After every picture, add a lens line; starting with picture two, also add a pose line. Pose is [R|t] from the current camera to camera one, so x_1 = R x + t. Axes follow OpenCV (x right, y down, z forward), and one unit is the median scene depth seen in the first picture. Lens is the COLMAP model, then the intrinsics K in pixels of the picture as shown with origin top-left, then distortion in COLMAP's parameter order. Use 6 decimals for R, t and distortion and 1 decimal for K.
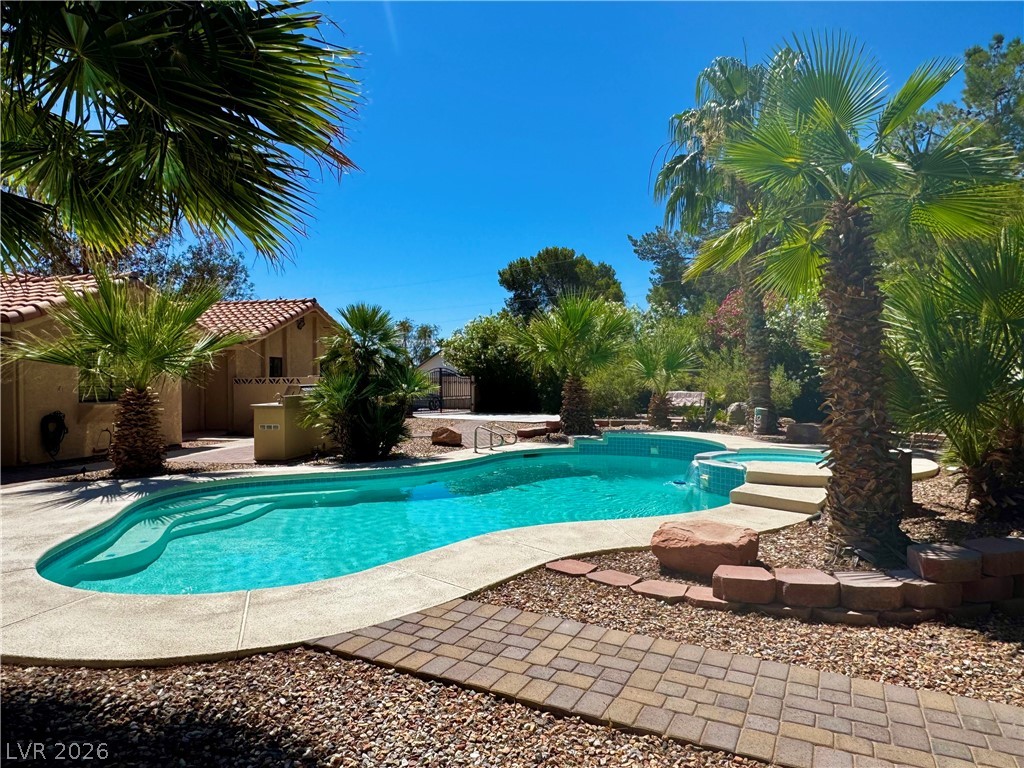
lens RADIAL K [[634.3, 0, 512.0], [0, 634.3, 384.0], [0, 0, 1]] dist [-0.005536, 0.003509]
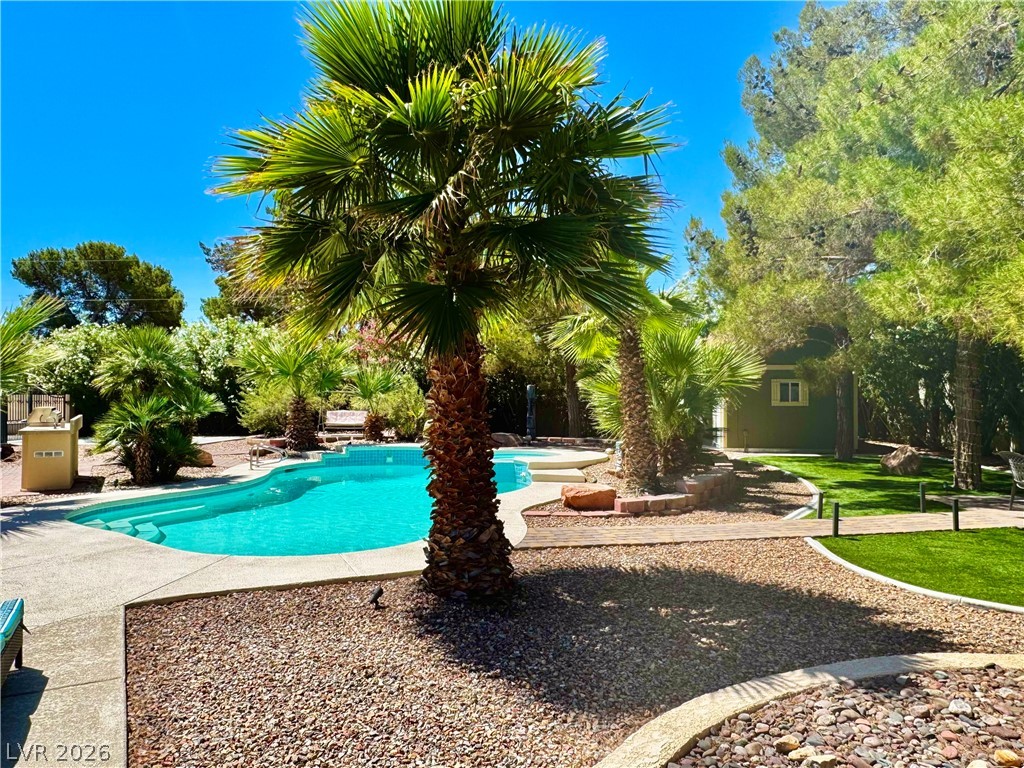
lens RADIAL K [[660.7, 0, 493.8], [0, 660.7, 384.1], [0, 0, 1]] dist [-0.003190, -0.001383]
pose [[0.789008, 0.015692, 0.614183, -0.384501], [0.001020, 0.999639, -0.026850, -0.005700], [-0.614382, 0.021812, 0.788707, -0.125736]]
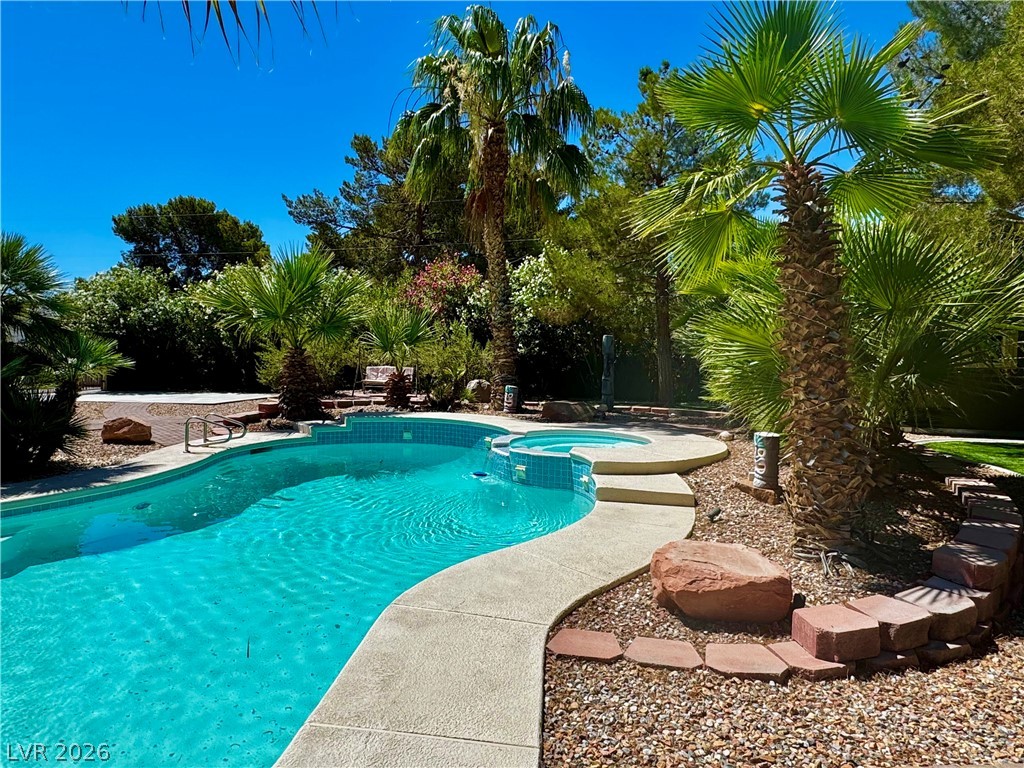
lens RADIAL K [[634.3, 0, 512.0], [0, 634.3, 384.0], [0, 0, 1]] dist [-0.005536, 0.003509]
pose [[0.850903, -0.011953, 0.525187, -0.110658], [-0.011142, 0.999106, 0.040791, -0.004396], [-0.525205, -0.040561, 0.850009, 0.166255]]
